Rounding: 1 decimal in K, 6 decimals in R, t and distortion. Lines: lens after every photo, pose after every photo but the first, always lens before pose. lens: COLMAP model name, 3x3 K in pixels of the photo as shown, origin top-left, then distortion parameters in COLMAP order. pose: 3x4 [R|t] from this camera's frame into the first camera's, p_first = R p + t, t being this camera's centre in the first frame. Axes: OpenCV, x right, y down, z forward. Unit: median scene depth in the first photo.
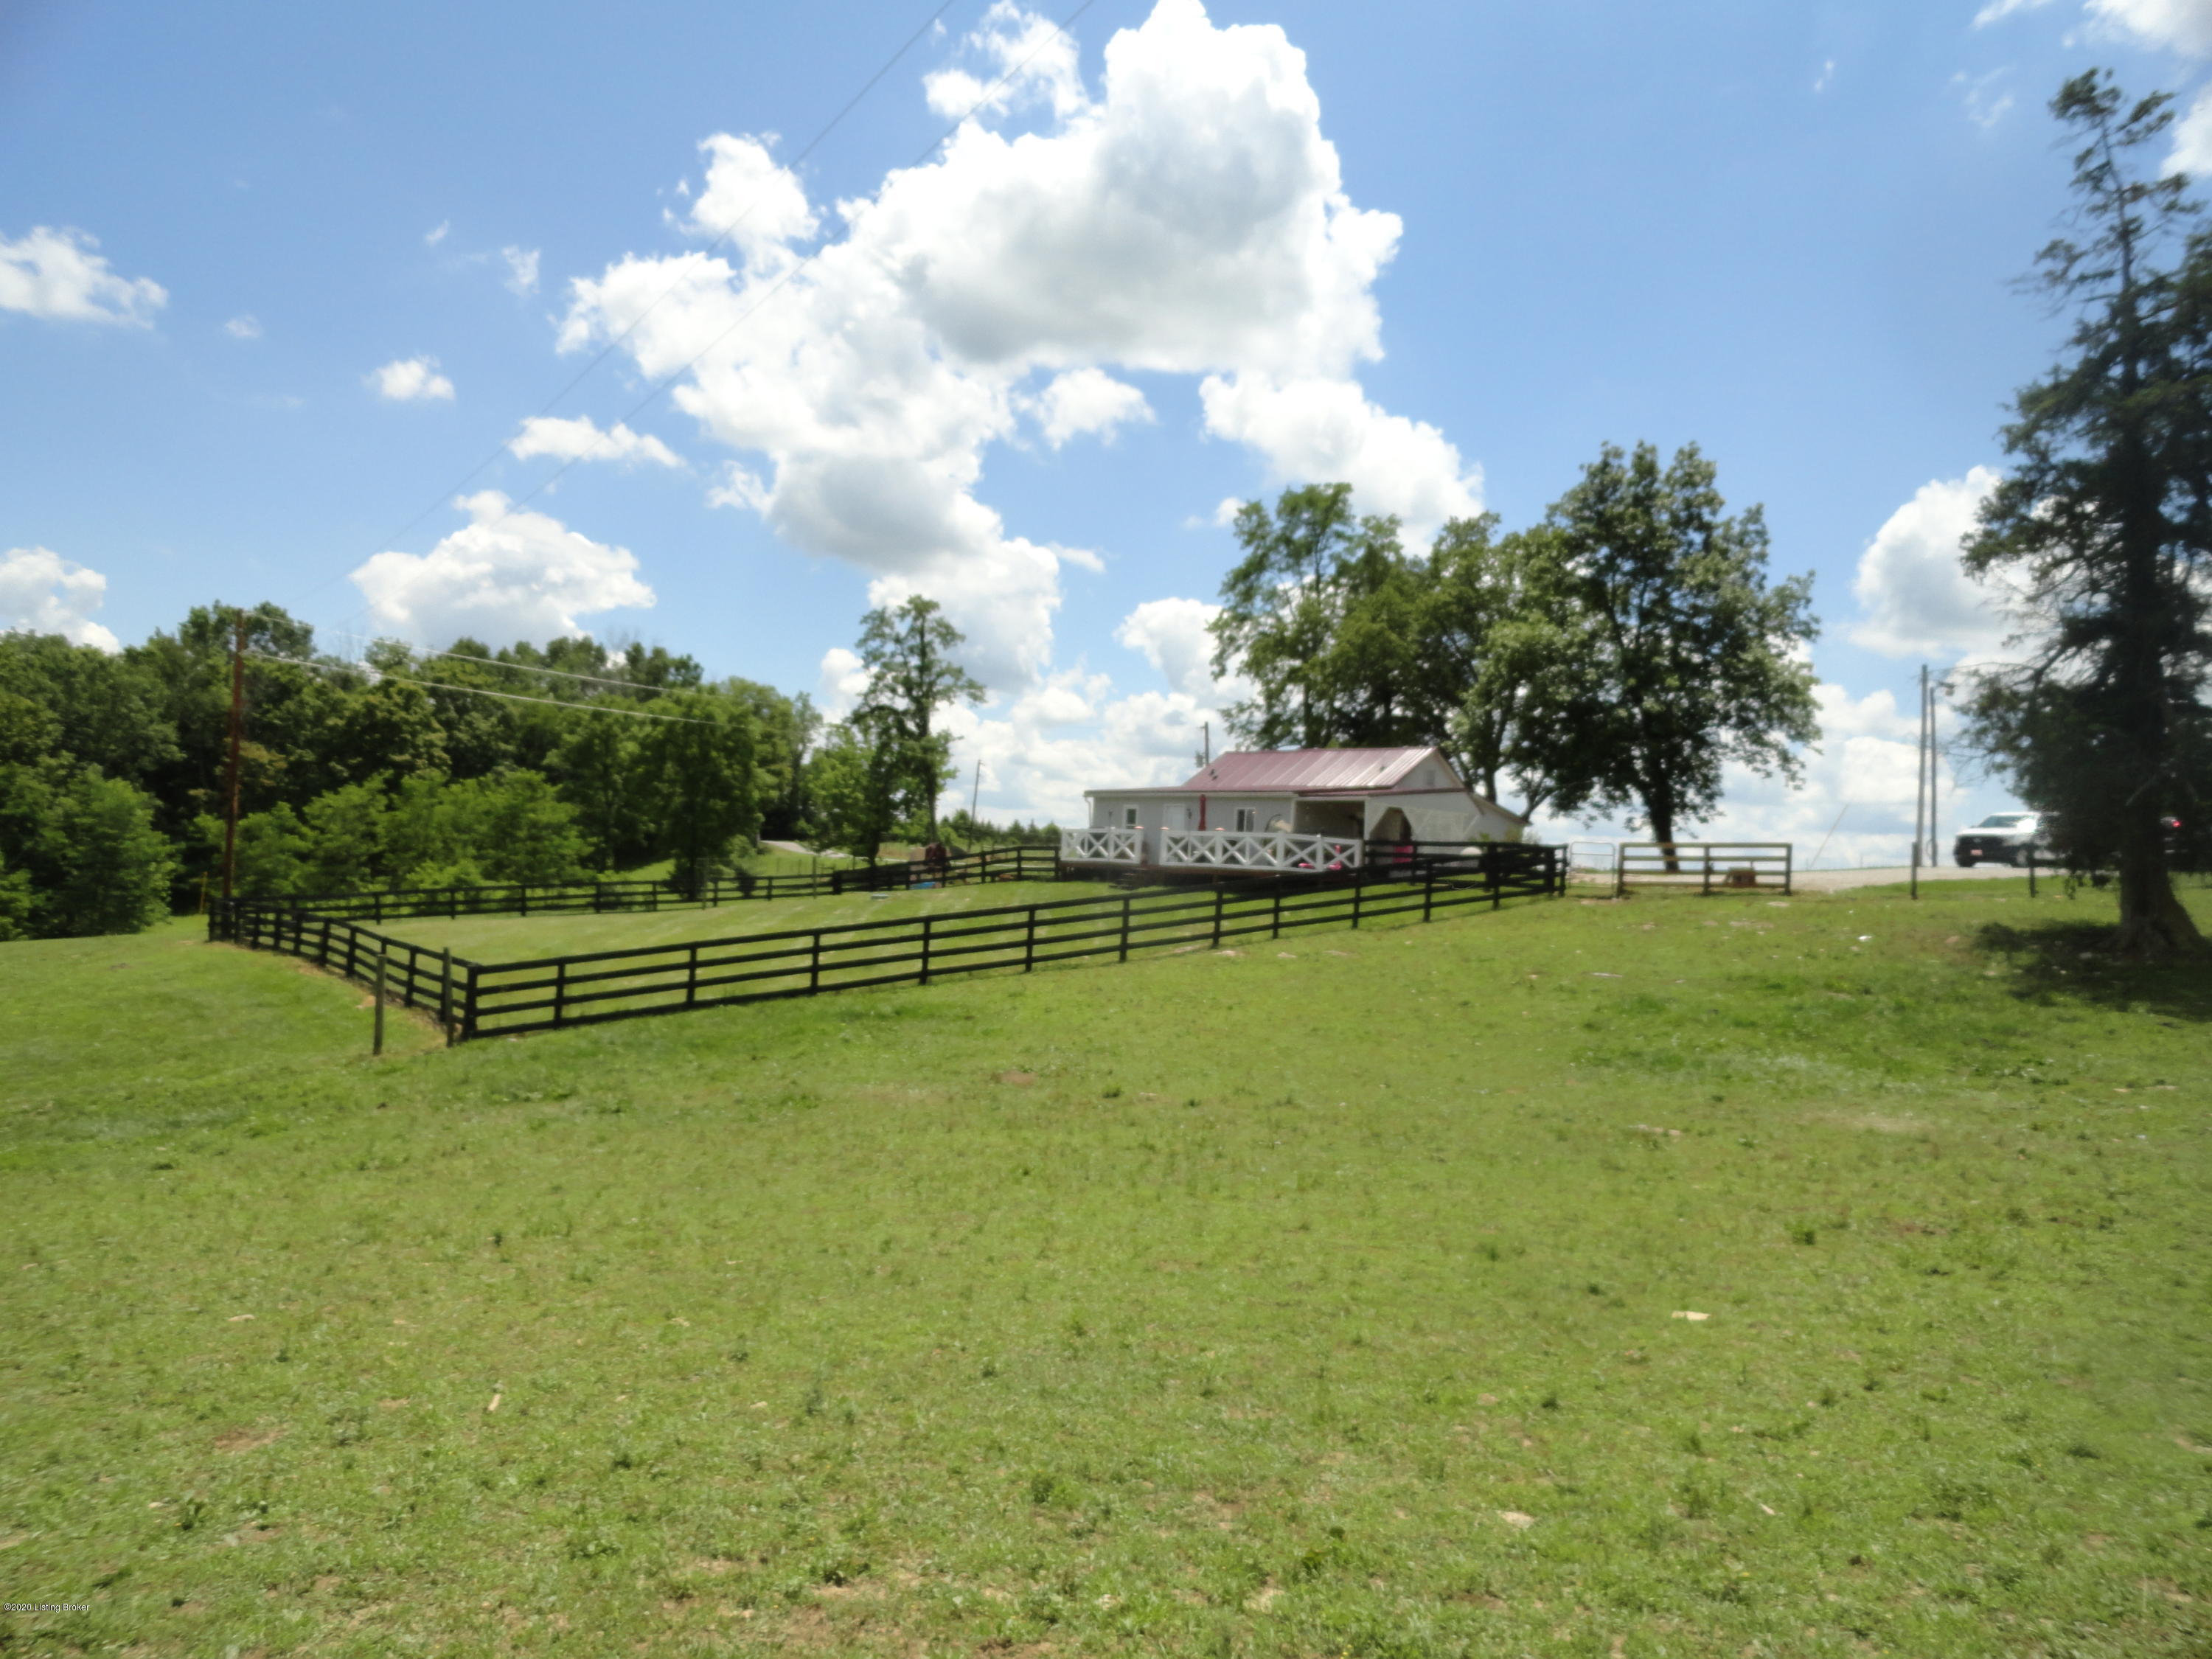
lens RADIAL K [[1531.5, 0, 1131.7], [0, 1531.5, 806.0], [0, 0, 1]] dist [0.036411, 0.000408]
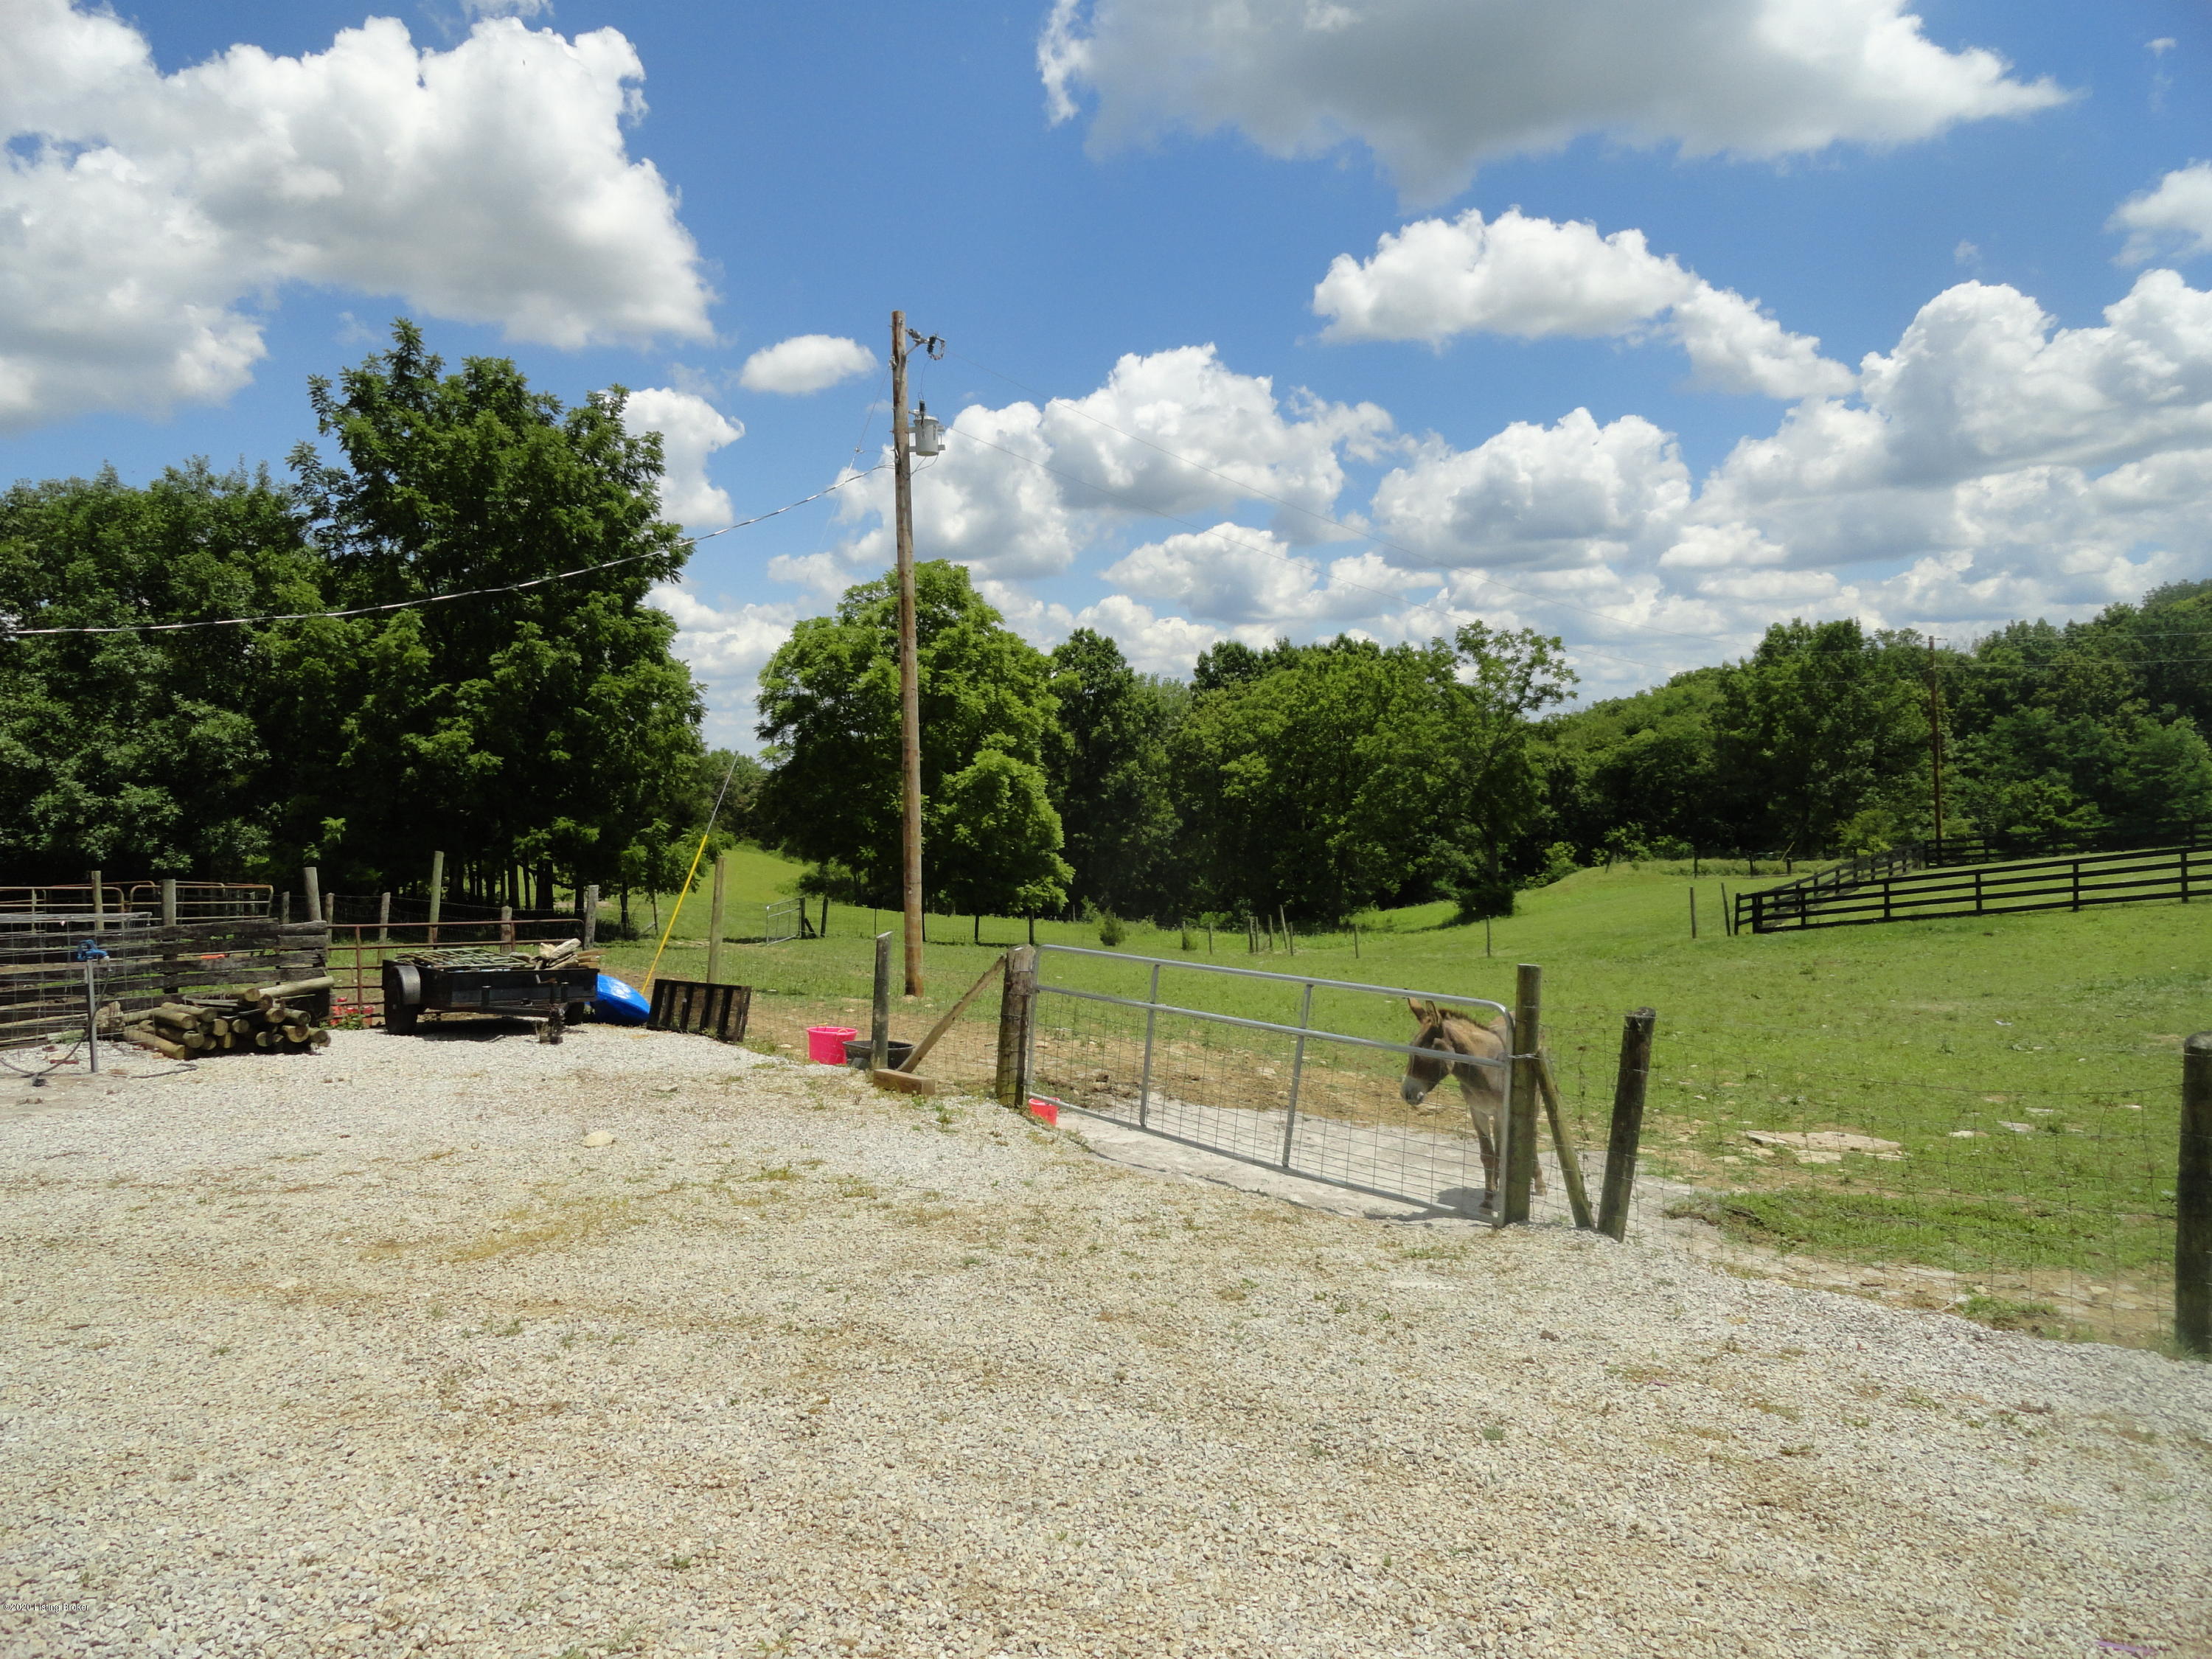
lens RADIAL K [[1528.7, 0, 1106.0], [0, 1528.7, 829.5], [0, 0, 1]] dist [0.000964, 0.003322]
pose [[0.233974, -0.026163, -0.971891, 0.936413], [0.095251, 0.995446, -0.003866, -0.026043], [0.967566, -0.091669, 0.235401, -0.097736]]
